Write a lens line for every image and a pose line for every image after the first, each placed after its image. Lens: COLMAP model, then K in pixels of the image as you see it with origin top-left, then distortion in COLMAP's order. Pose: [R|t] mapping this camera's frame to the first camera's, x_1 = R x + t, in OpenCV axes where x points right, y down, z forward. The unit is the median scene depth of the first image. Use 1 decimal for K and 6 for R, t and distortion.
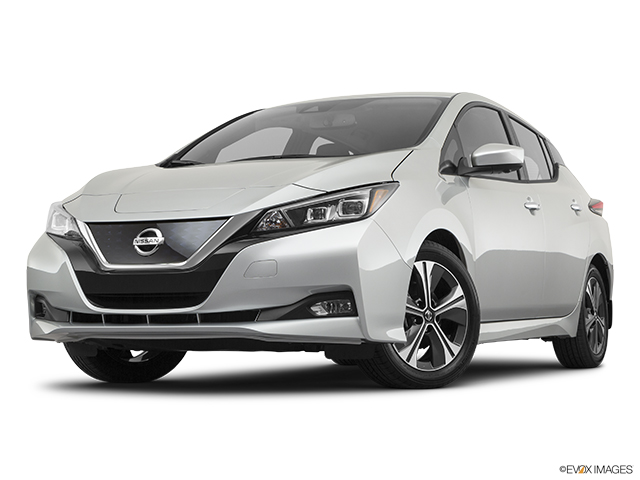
lens RADIAL K [[1342.3, 0, 320.0], [0, 1342.3, 240.0], [0, 0, 1]] dist [0.008553, 0.003269]
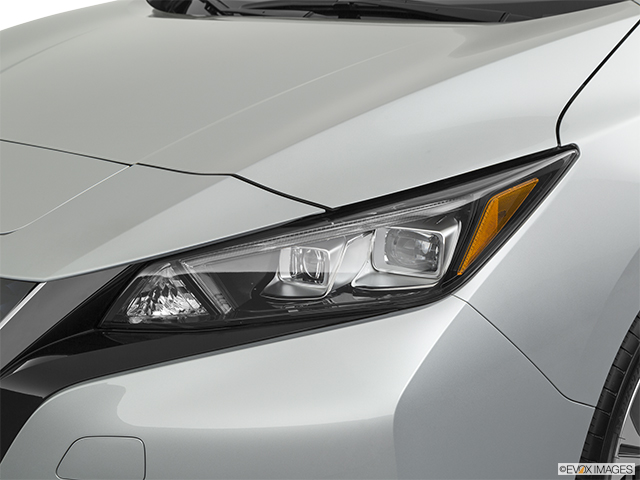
lens RADIAL K [[1161.8, 0, 320.0], [0, 1161.8, 240.0], [0, 0, 1]] dist [0.013697, 0.080984]
pose [[0.958354, 0.064091, -0.278297, 0.078185], [0.014547, 0.962271, 0.271705, -0.099953], [0.285211, -0.264438, 0.921264, 0.697804]]
